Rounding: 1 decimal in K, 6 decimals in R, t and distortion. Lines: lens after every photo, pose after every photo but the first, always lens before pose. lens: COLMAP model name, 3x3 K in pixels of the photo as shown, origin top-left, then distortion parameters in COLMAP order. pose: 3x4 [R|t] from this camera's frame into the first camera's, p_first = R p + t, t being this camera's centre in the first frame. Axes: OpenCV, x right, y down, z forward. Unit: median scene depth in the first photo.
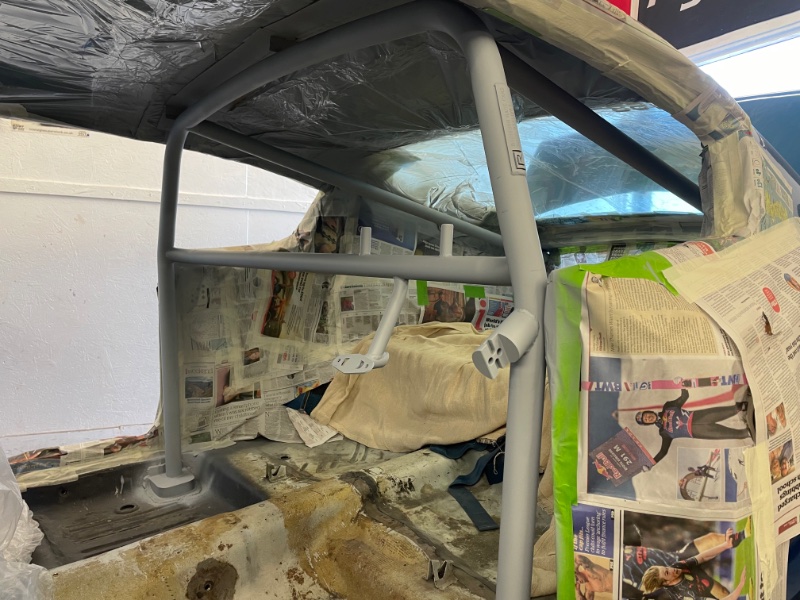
lens RADIAL K [[600.7, 0, 401.2], [0, 600.7, 297.8], [0, 0, 1]] dist [0.011239, -0.002578]
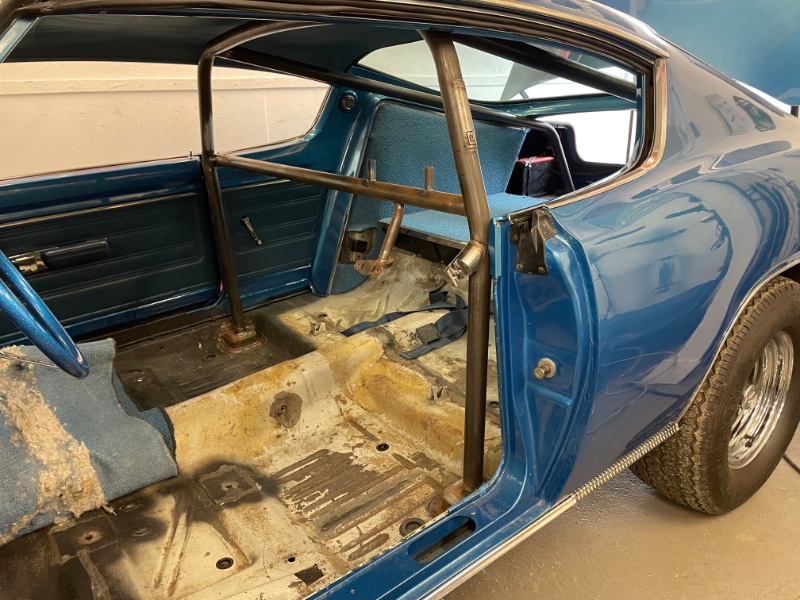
lens RADIAL K [[600.7, 0, 399.8], [0, 600.7, 300.9], [0, 0, 1]] dist [0.011239, -0.002578]
pose [[0.997969, -0.045936, -0.044138, 0.039605], [0.056420, 0.959056, 0.277539, -0.152426], [0.029581, -0.279465, 0.959700, -0.302636]]
